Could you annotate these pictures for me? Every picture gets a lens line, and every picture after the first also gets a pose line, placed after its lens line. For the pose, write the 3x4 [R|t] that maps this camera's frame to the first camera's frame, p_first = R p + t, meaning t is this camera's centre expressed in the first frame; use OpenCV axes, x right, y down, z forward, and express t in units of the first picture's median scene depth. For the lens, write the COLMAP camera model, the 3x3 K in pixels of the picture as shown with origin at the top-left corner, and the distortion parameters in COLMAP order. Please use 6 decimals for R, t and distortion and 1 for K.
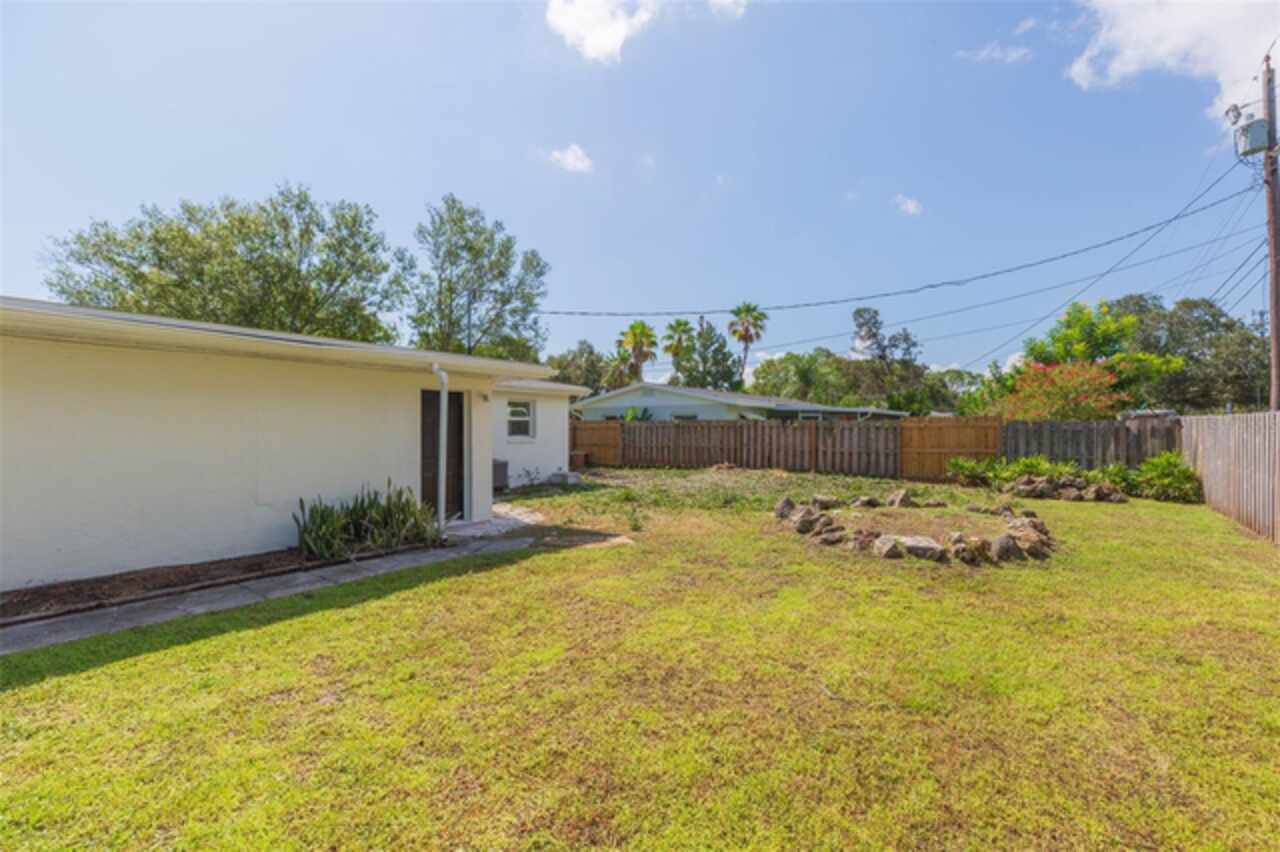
lens RADIAL K [[570.7, 0, 643.9], [0, 570.7, 415.3], [0, 0, 1]] dist [-0.002672, -0.000391]
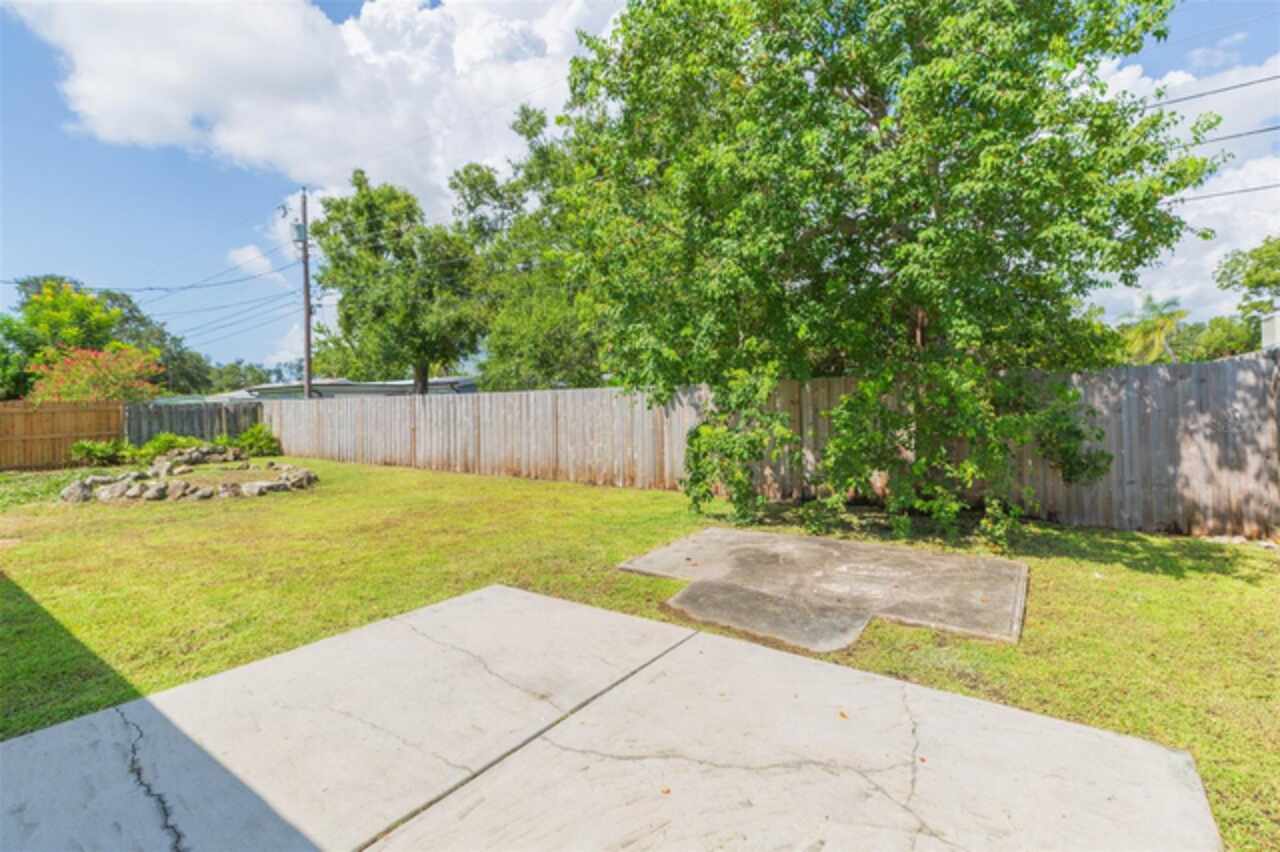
lens RADIAL K [[588.6, 0, 645.4], [0, 588.6, 399.9], [0, 0, 1]] dist [0.001695, 0.000213]
pose [[-0.004801, -0.001625, 0.999987, -0.223641], [0.000104, 0.999999, 0.001626, -0.000814], [-0.999988, 0.000112, -0.004800, -0.003082]]
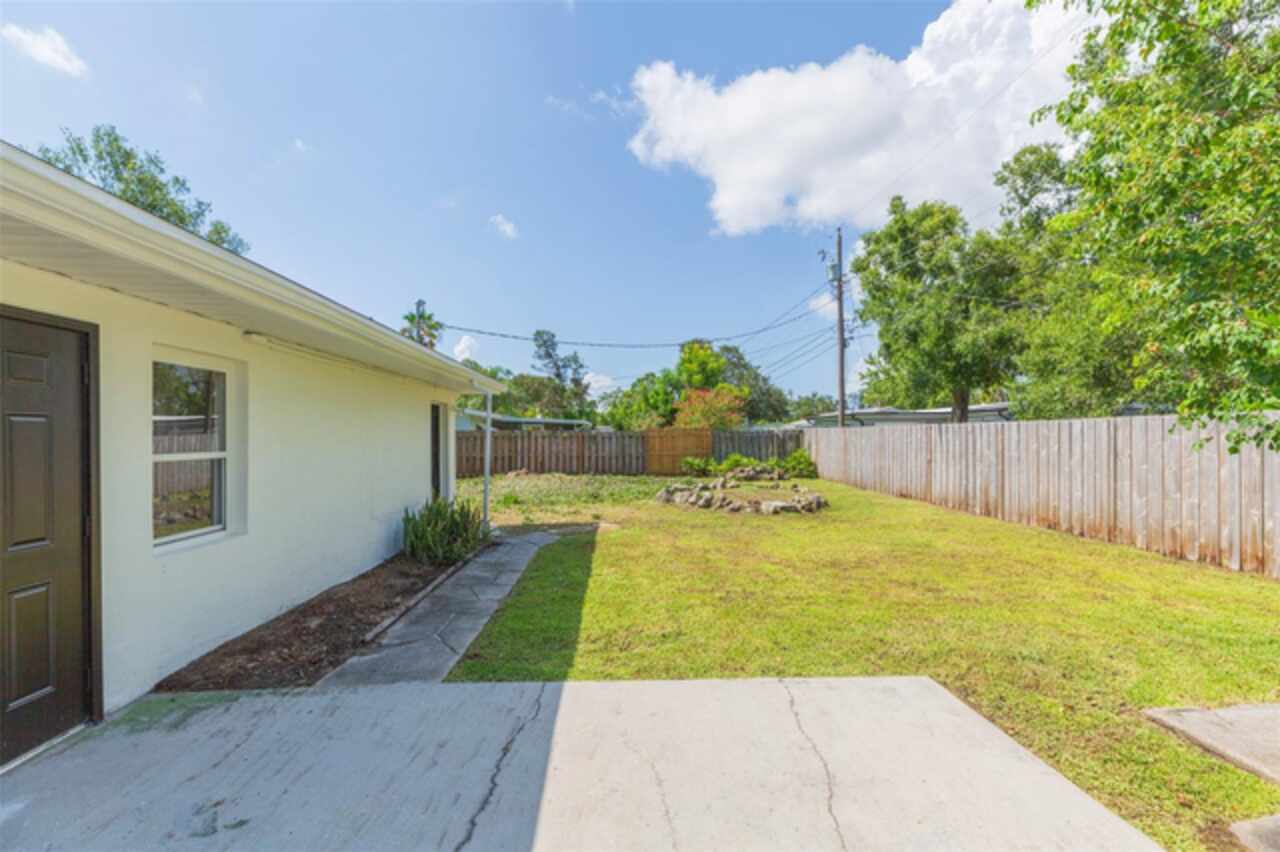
lens RADIAL K [[579.5, 0, 642.9], [0, 579.5, 441.0], [0, 0, 1]] dist [0.001213, -0.000529]
pose [[0.778067, -0.013968, 0.628026, -0.187122], [-0.003708, 0.999633, 0.026827, -0.001906], [-0.628170, -0.023202, 0.777730, -0.017122]]
